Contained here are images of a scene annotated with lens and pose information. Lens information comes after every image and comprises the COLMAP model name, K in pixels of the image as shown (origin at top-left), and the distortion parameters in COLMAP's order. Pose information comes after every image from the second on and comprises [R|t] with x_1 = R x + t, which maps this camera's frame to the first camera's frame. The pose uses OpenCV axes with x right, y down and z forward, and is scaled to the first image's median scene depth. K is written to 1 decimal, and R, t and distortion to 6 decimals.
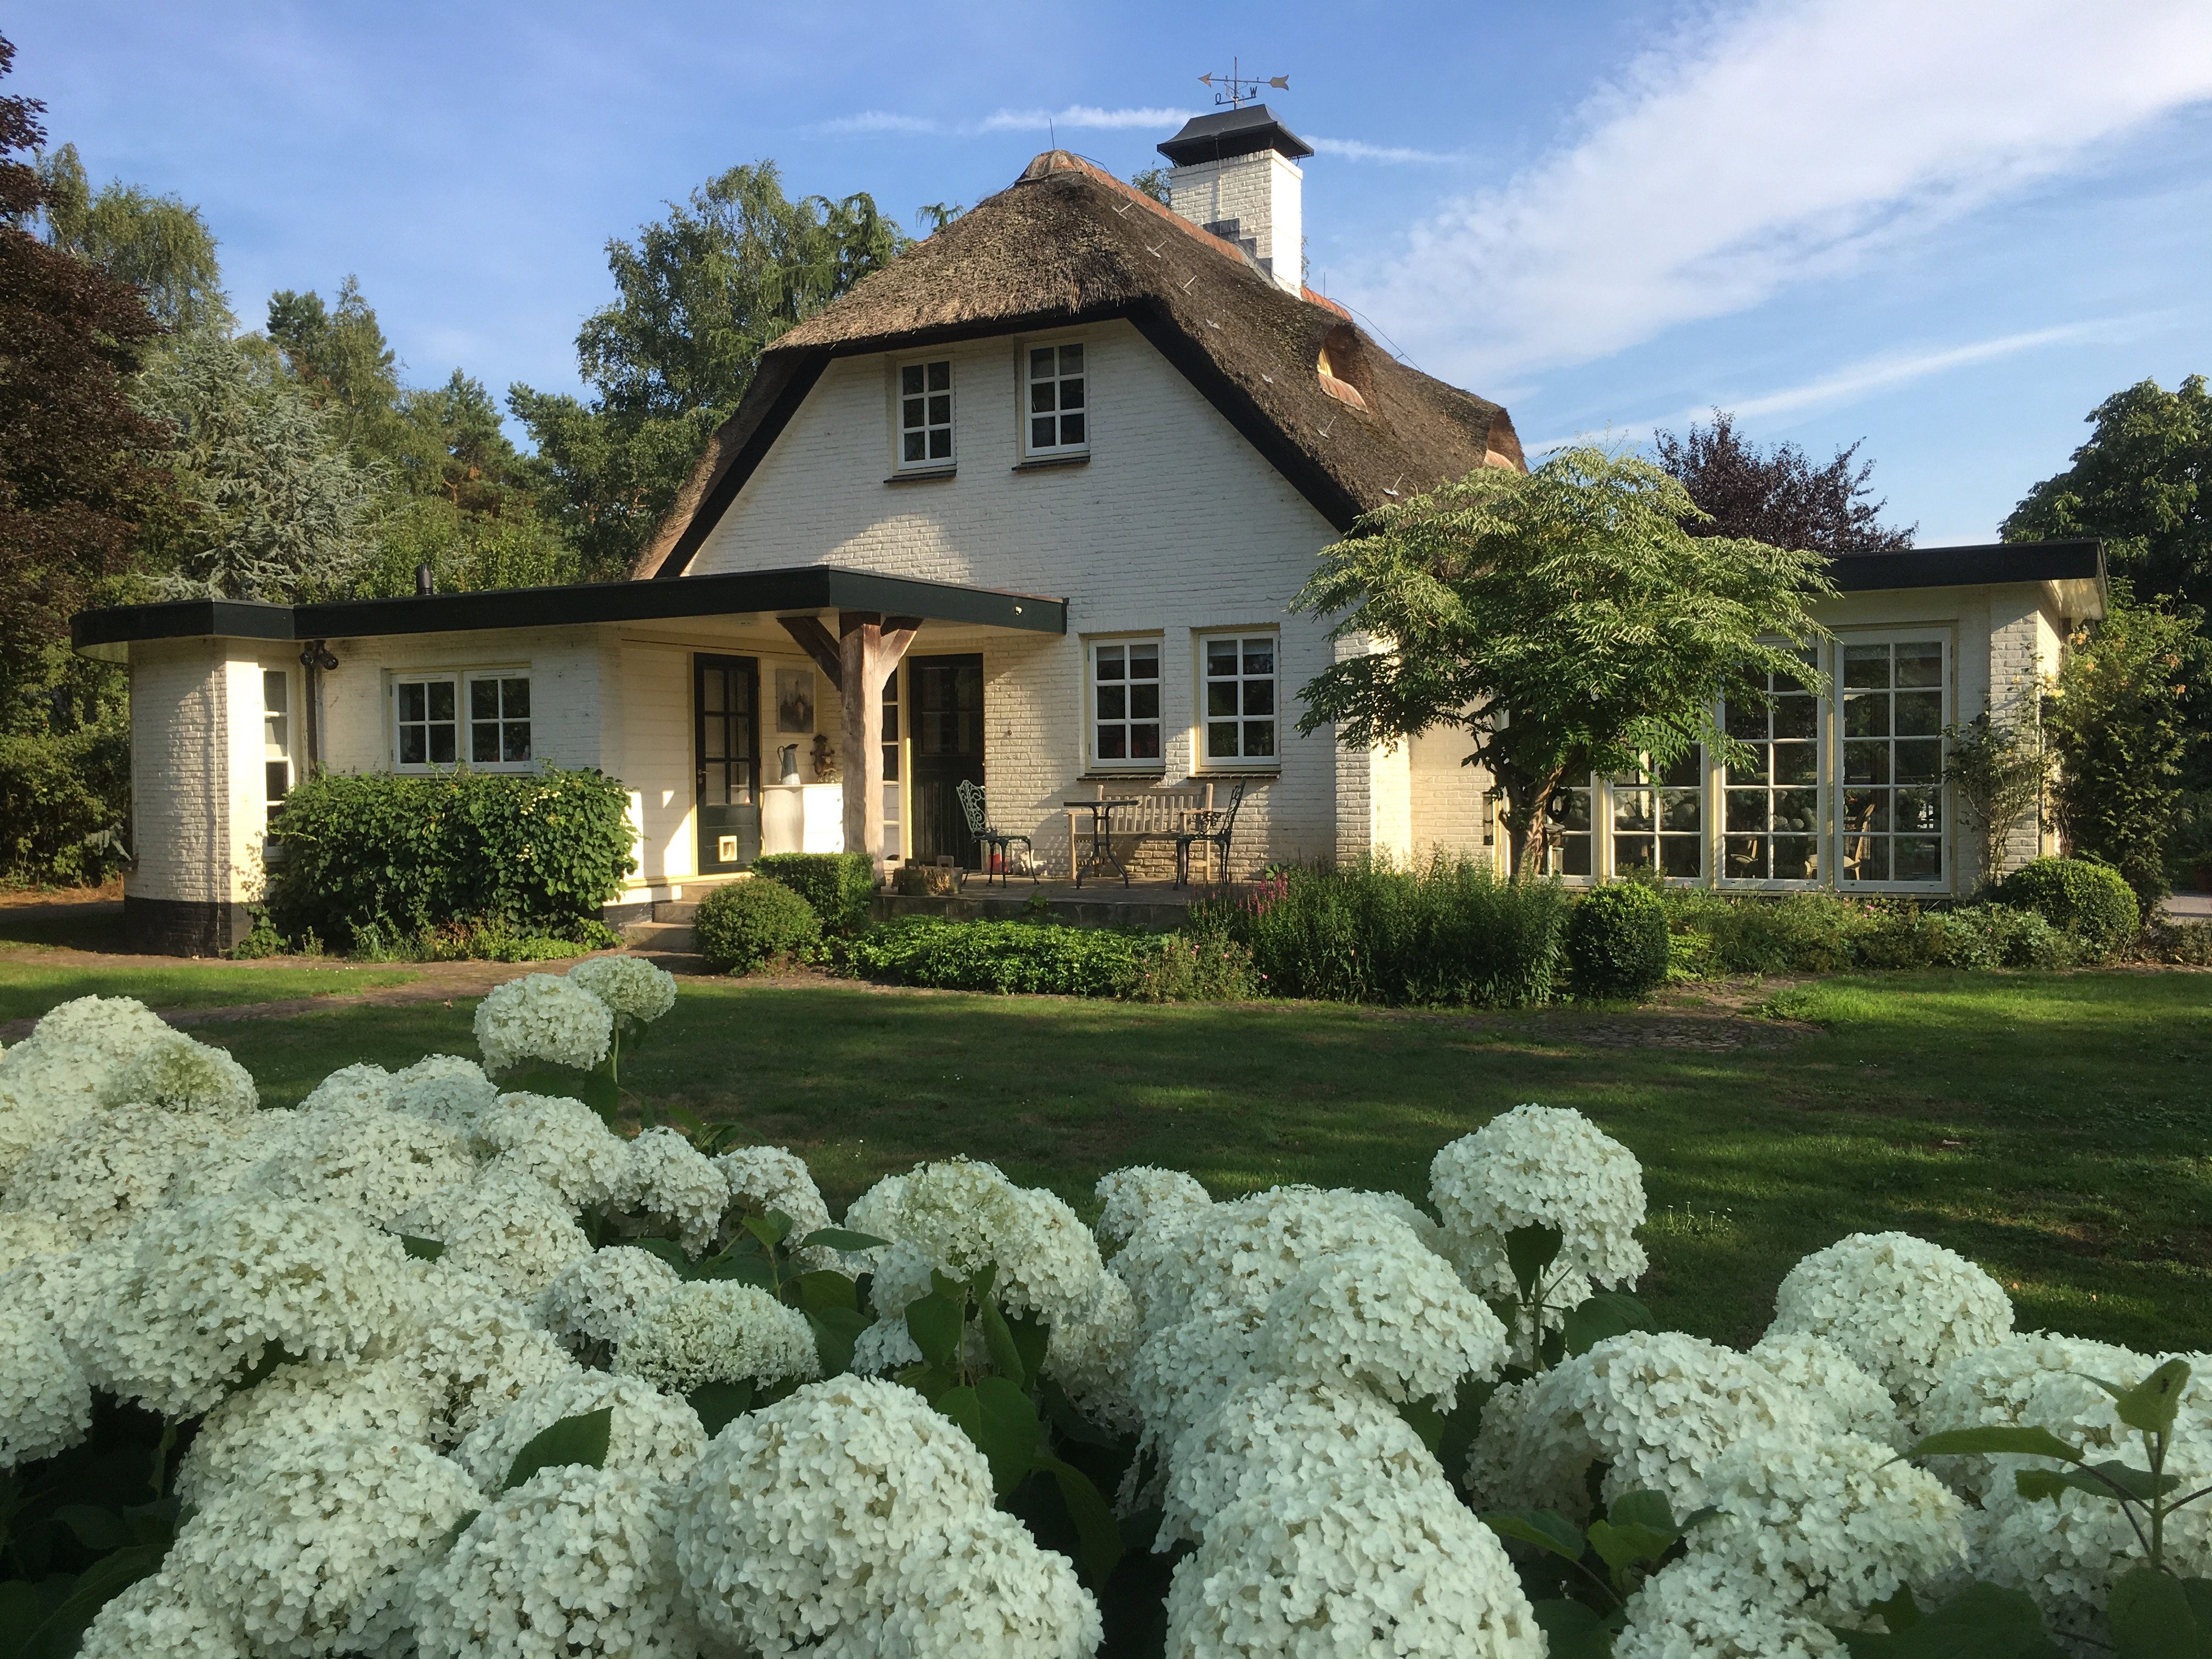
lens RADIAL K [[1913.9, 0, 1104.5], [0, 1913.9, 826.7], [0, 0, 1]] dist [0.040875, -0.014547]
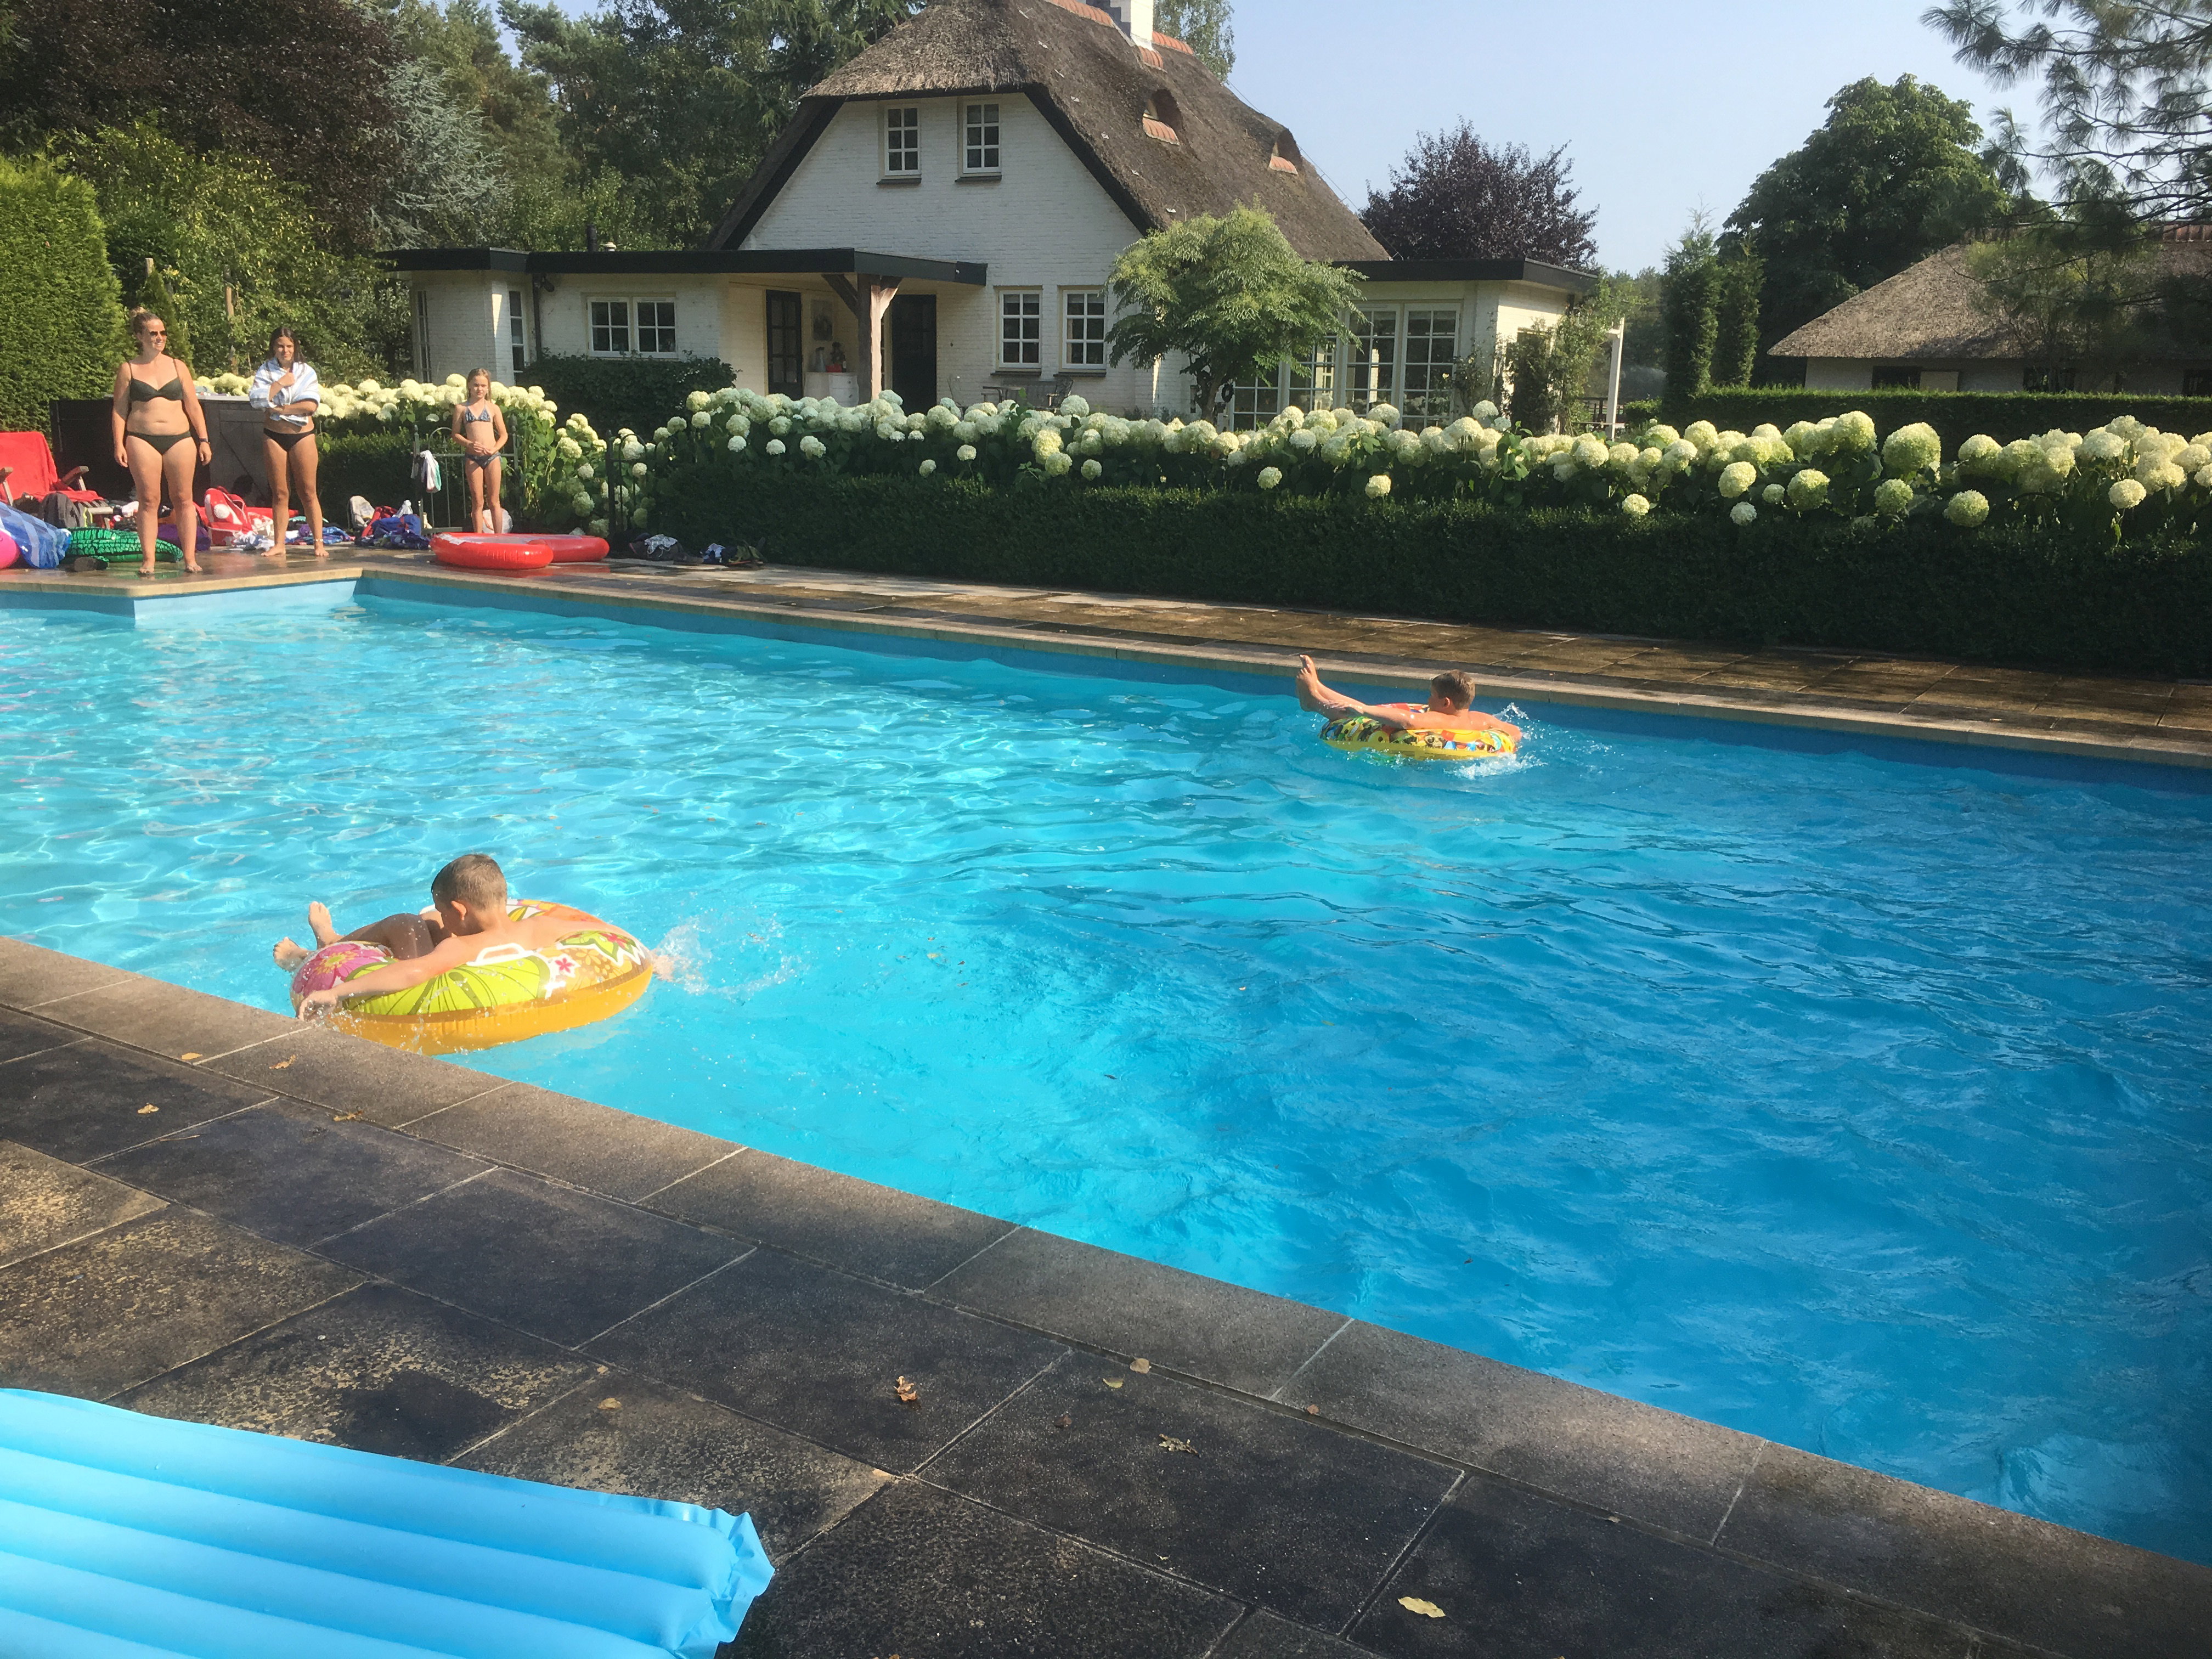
lens RADIAL K [[1913.9, 0, 1111.4], [0, 1913.9, 825.6], [0, 0, 1]] dist [0.040875, -0.014547]
pose [[0.998983, 0.023117, 0.038709, 0.036919], [-0.030327, 0.979831, 0.197515, 0.028723], [-0.033362, -0.198488, 0.979535, -0.769702]]
